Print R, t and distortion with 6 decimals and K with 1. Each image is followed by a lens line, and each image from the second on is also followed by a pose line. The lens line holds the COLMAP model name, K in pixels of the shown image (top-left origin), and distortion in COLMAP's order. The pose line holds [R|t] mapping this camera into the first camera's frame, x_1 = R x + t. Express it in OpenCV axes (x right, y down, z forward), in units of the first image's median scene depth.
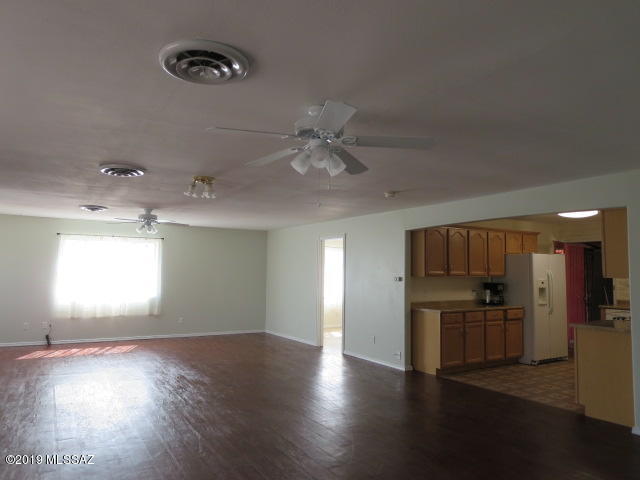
lens RADIAL K [[455.6, 0, 320.0], [0, 455.6, 240.0], [0, 0, 1]] dist [-0.030323, 0.010201]
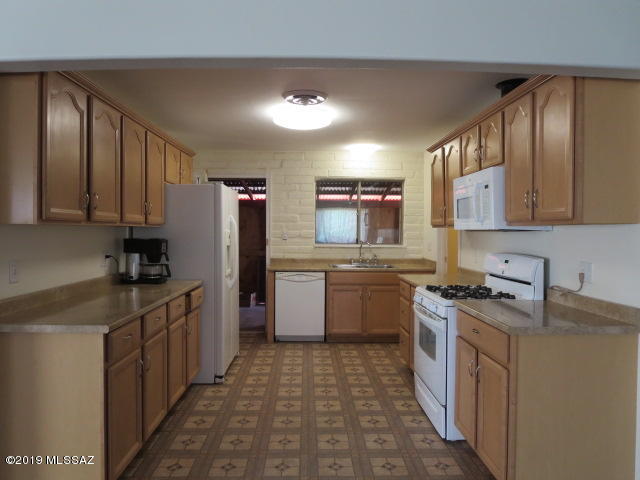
lens RADIAL K [[455.6, 0, 320.0], [0, 455.6, 240.0], [0, 0, 1]] dist [-0.030323, 0.010201]
pose [[0.496541, -0.024965, 0.867654, 0.050675], [-0.063616, 0.995852, 0.065060, 0.054193], [-0.865679, -0.087502, 0.492893, 0.621754]]
